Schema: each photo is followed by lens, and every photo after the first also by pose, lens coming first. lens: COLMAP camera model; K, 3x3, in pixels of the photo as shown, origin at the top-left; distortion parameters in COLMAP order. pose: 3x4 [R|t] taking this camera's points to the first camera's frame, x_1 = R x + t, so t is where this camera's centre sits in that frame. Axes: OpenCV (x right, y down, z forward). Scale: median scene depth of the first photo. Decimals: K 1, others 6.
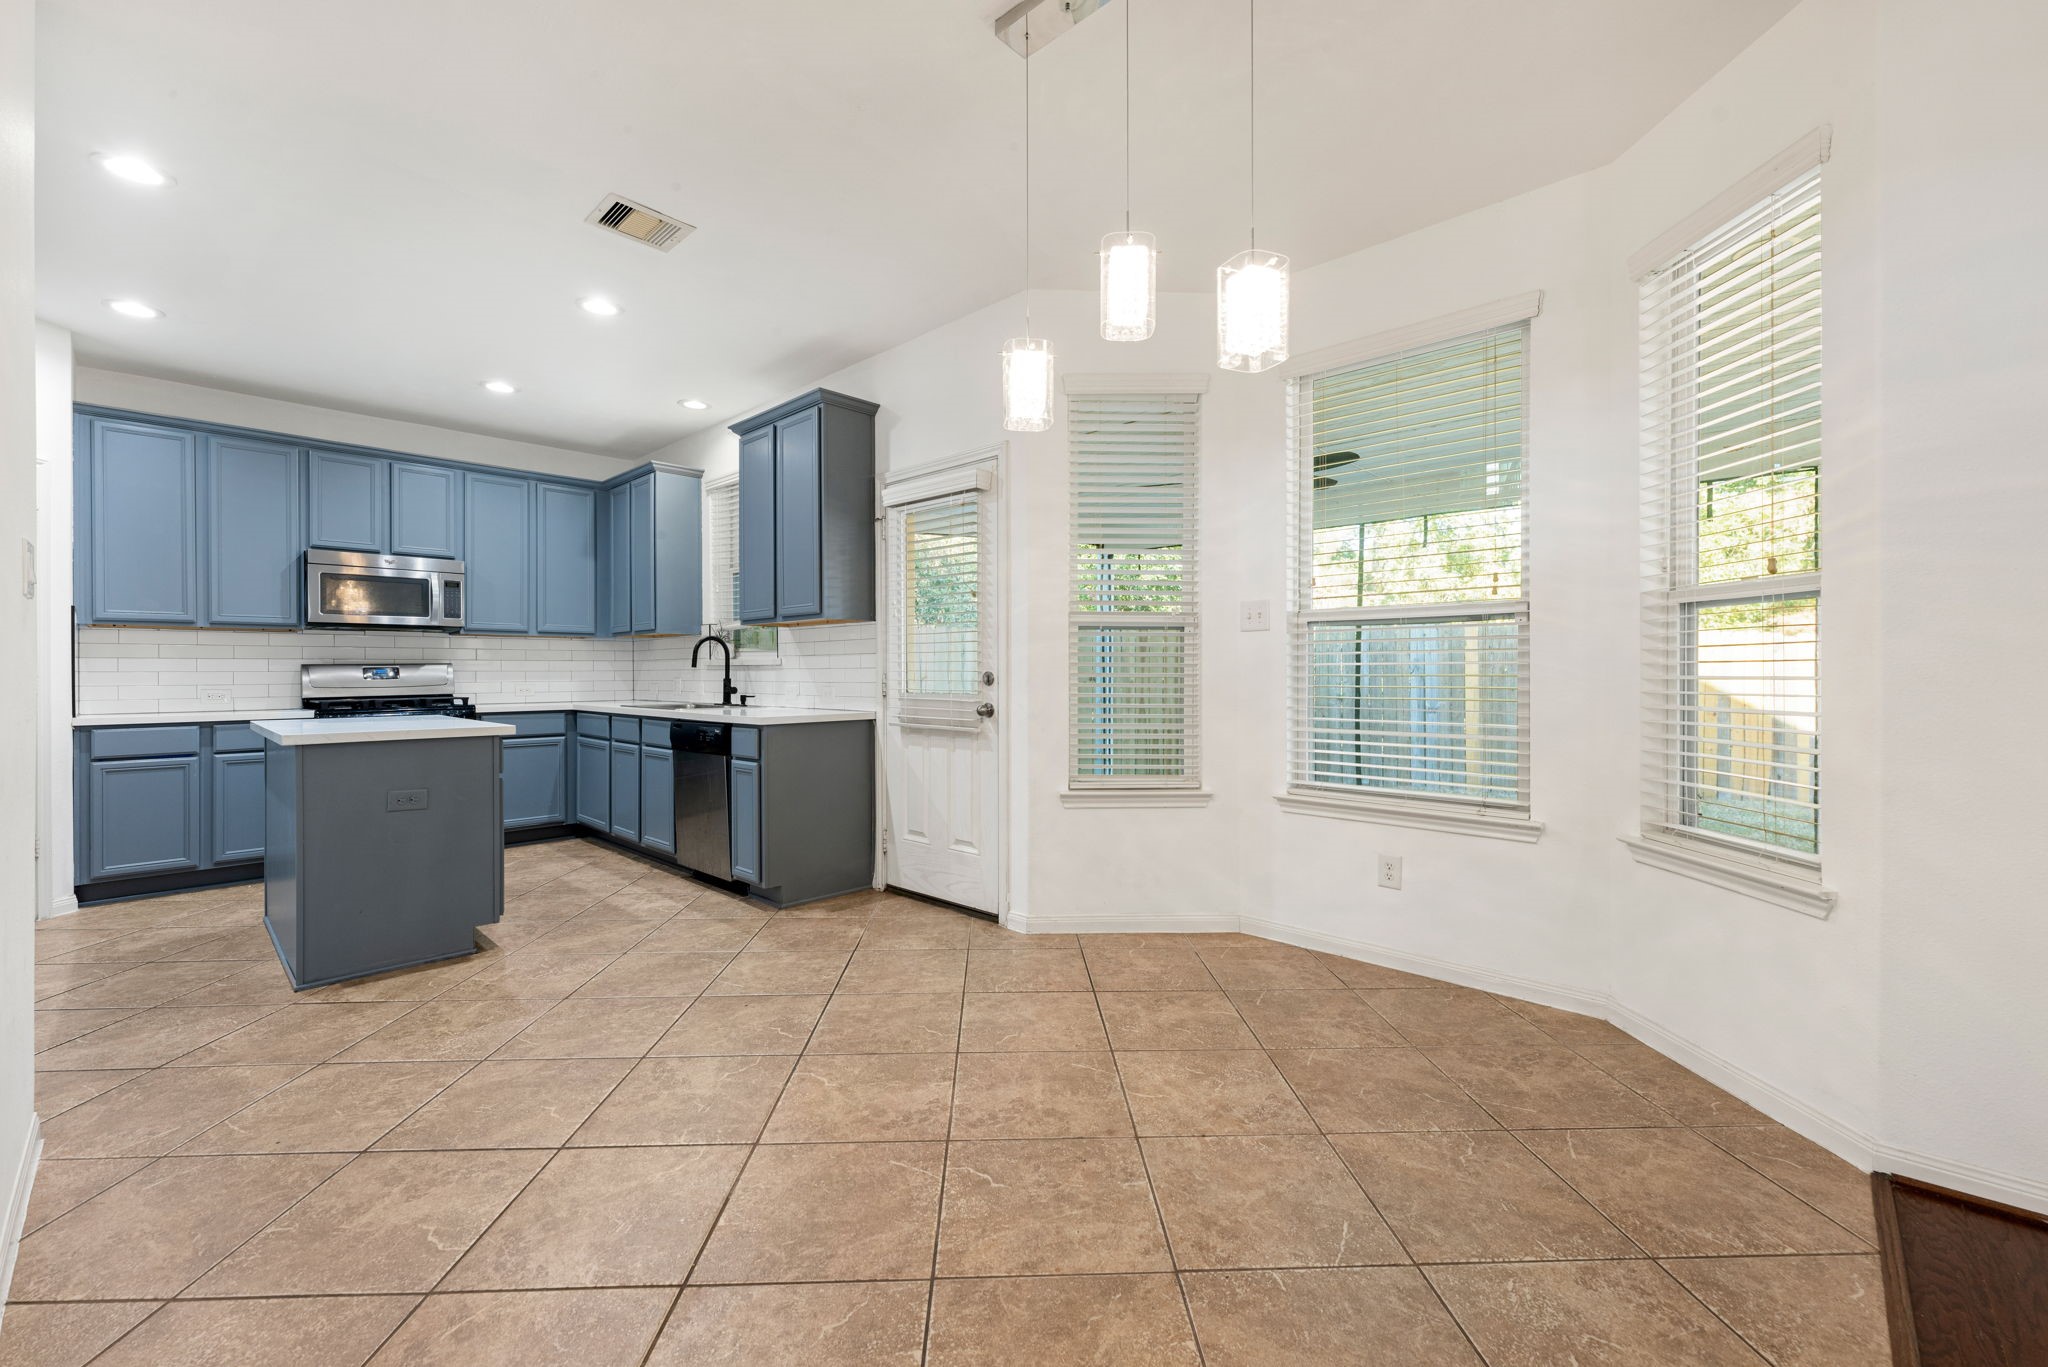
lens RADIAL K [[833.2, 0, 1022.6], [0, 833.2, 674.0], [0, 0, 1]] dist [-0.000099, 0.000131]
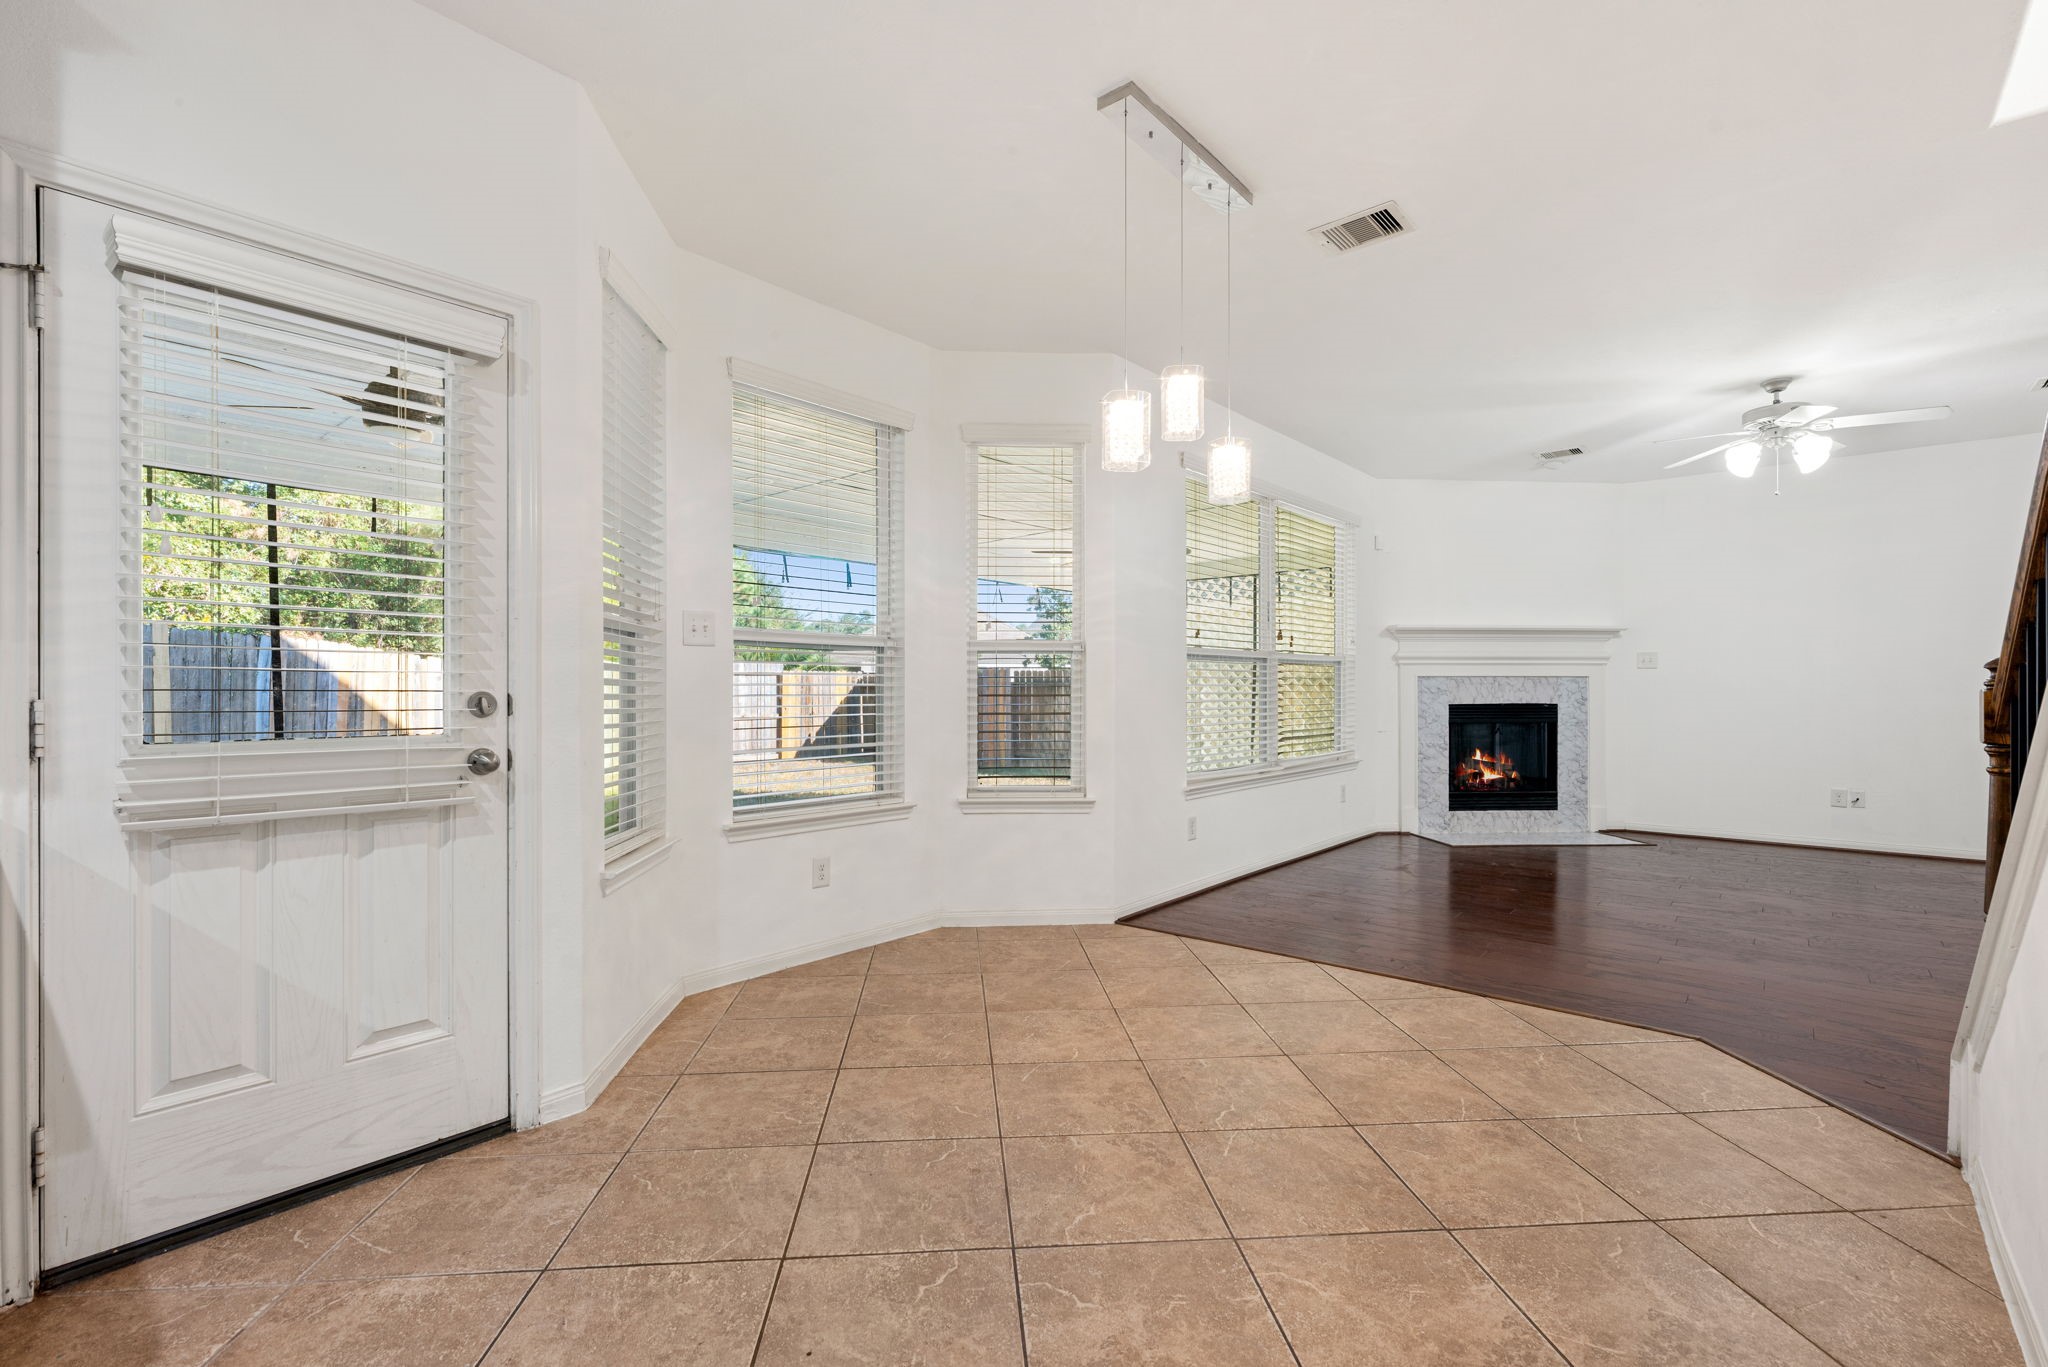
lens RADIAL K [[908.6, 0, 1026.0], [0, 908.6, 690.7], [0, 0, 1]] dist [-0.001875, 0.000265]
pose [[-0.049284, 0.001171, 0.998784, -0.780103], [0.003484, 0.999993, -0.001001, -0.002164], [-0.998779, 0.003430, -0.049288, 0.786513]]
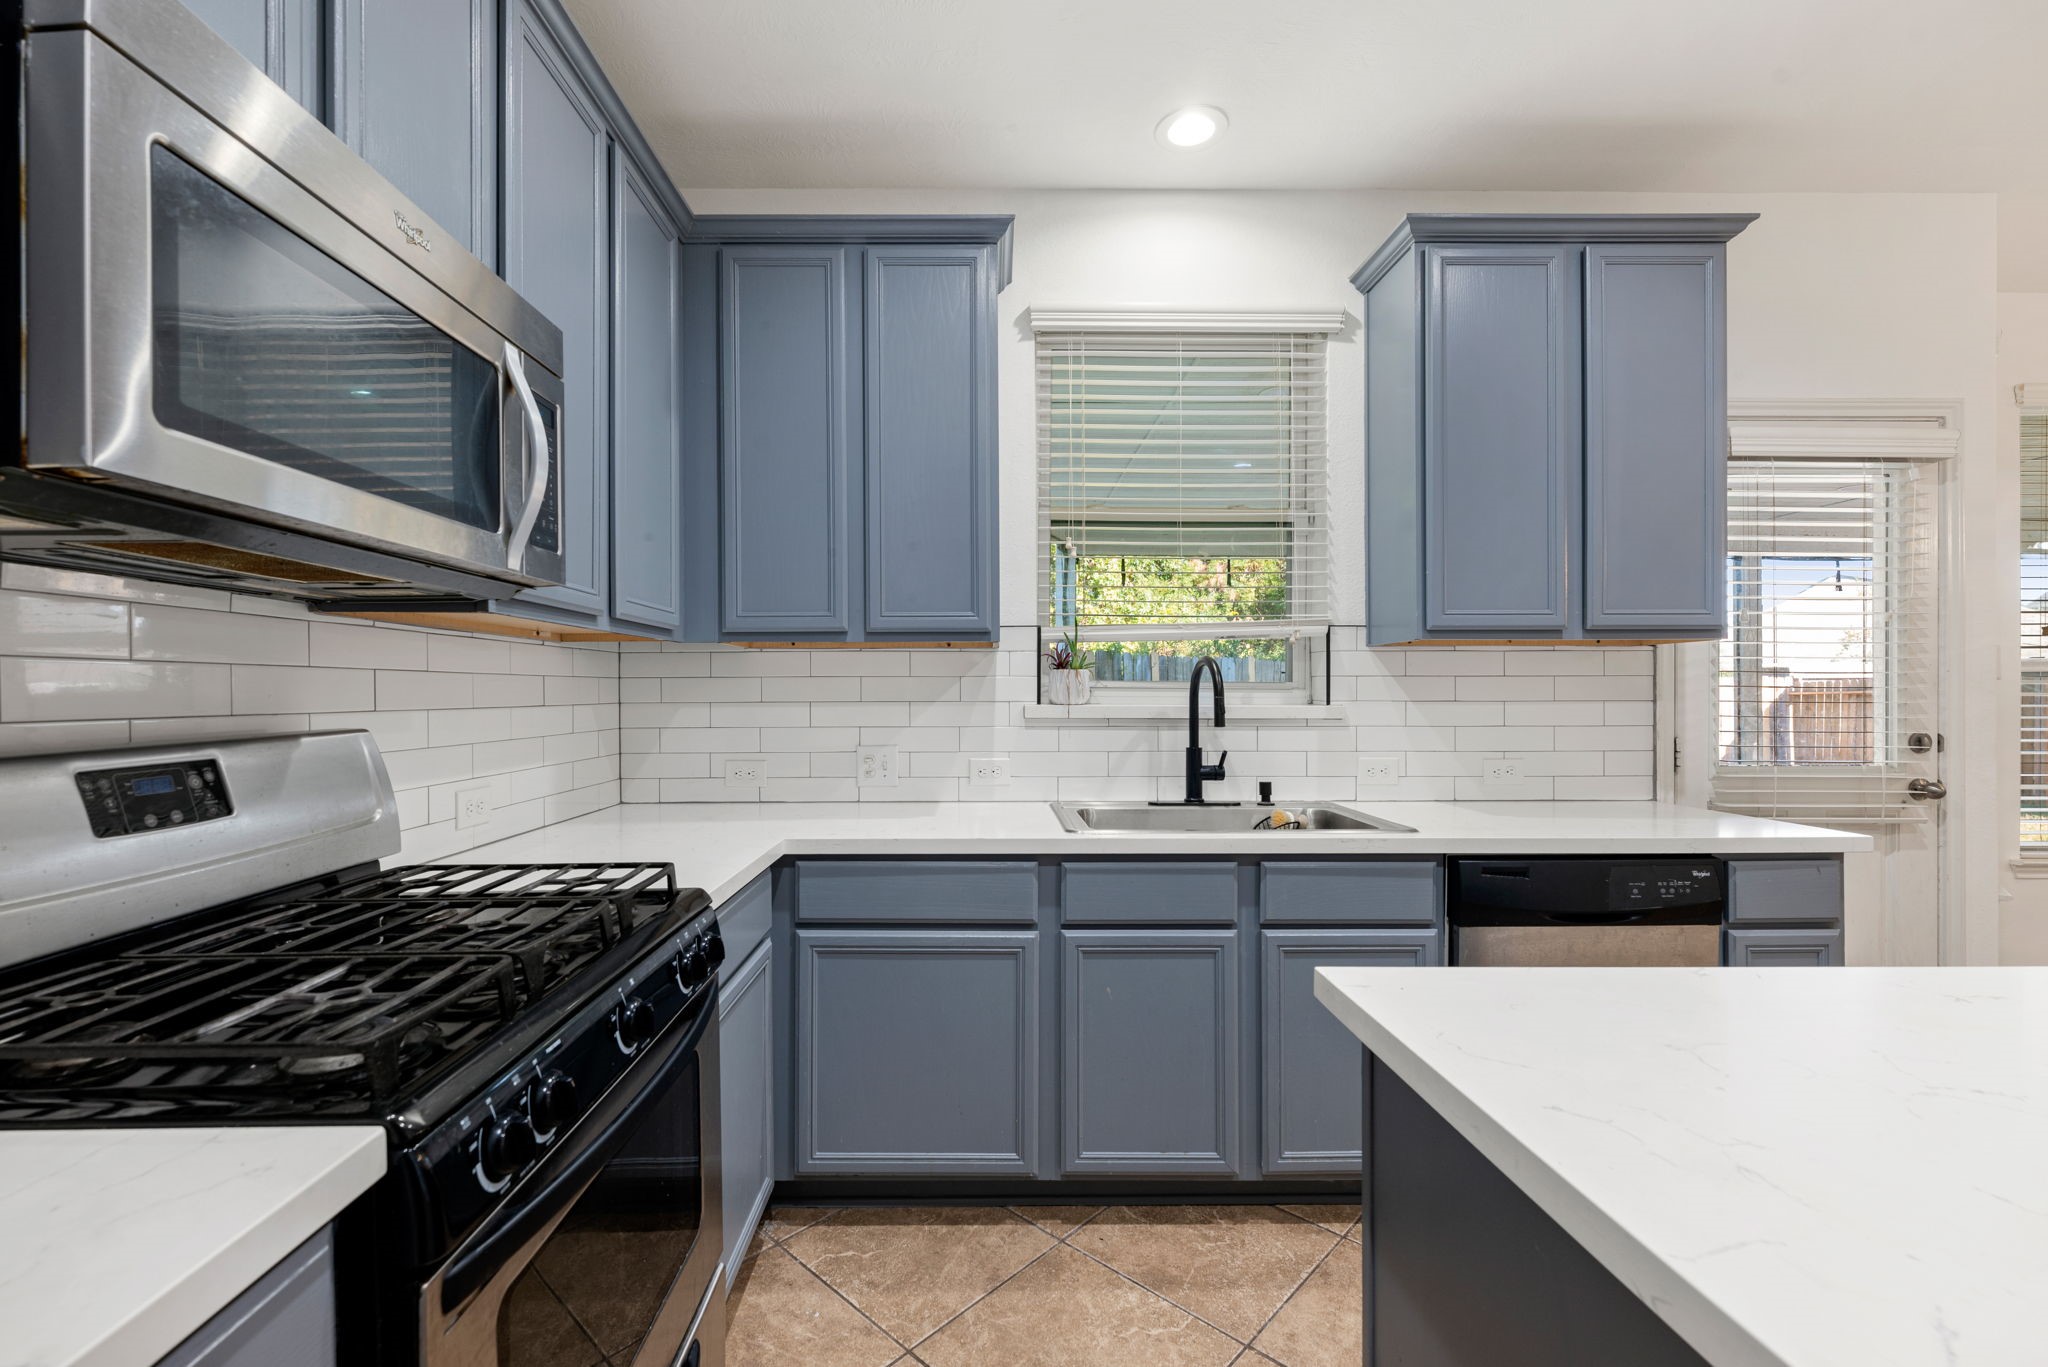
lens RADIAL K [[908.6, 0, 1026.0], [0, 908.6, 690.7], [0, 0, 1]] dist [-0.001875, 0.000265]
pose [[0.736989, 0.008555, 0.675851, -1.262742], [0.001731, 0.999893, -0.014544, -0.031704], [-0.675902, 0.011889, 0.736895, 1.114729]]
